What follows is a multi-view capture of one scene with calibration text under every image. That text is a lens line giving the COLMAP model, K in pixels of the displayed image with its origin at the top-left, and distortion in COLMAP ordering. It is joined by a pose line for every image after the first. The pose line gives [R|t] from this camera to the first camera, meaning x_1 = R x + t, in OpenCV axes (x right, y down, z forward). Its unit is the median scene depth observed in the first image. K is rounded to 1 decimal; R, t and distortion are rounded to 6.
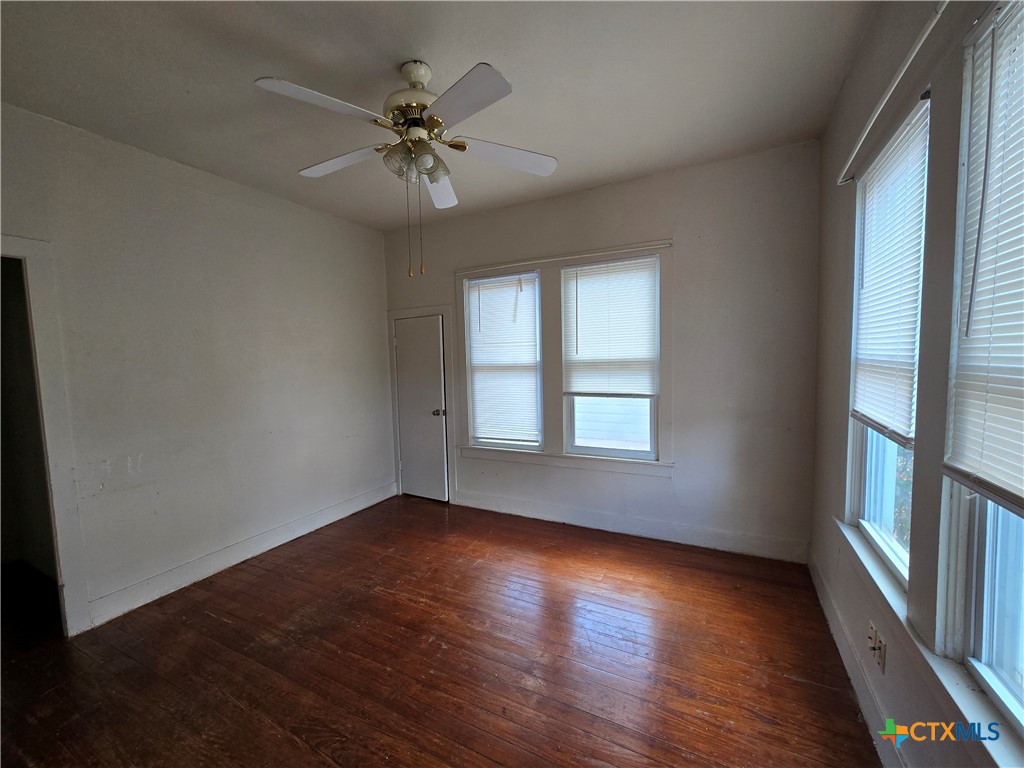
lens RADIAL K [[415.2, 0, 507.9], [0, 415.2, 384.7], [0, 0, 1]] dist [-0.004590, -0.000018]
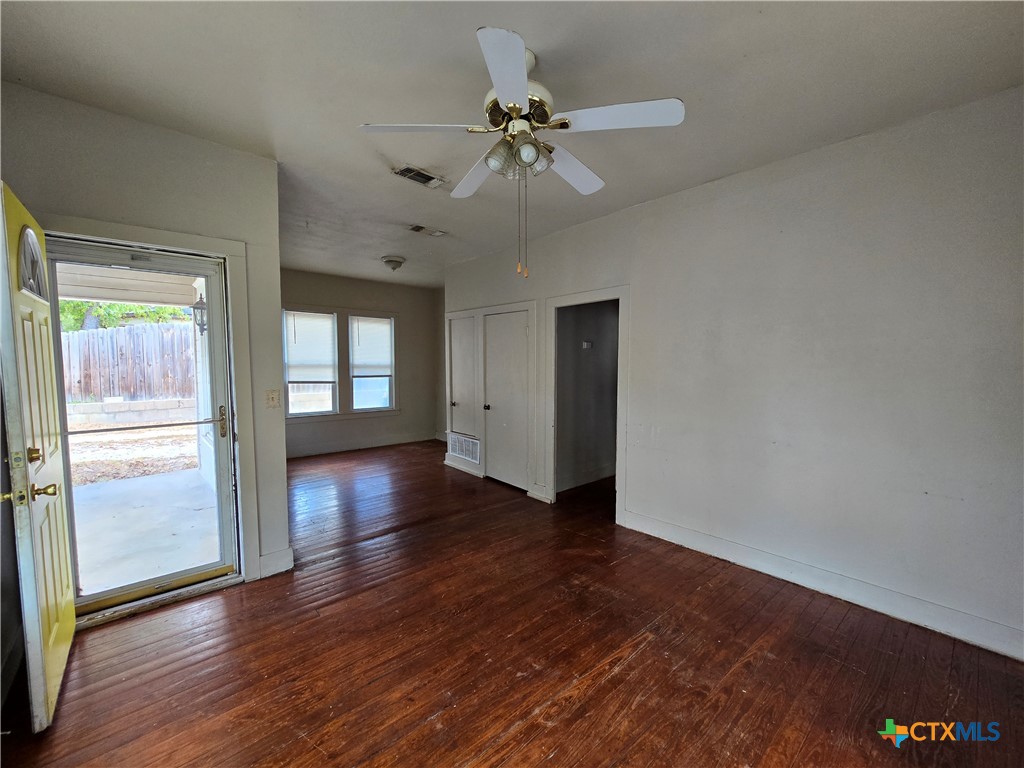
lens RADIAL K [[415.2, 0, 506.8], [0, 415.2, 388.3], [0, 0, 1]] dist [-0.004590, -0.000018]
pose [[-0.353033, 0.087998, -0.931463, 0.527063], [-0.054022, 0.991989, 0.114191, -0.081537], [0.934050, 0.090633, -0.345451, 0.988314]]
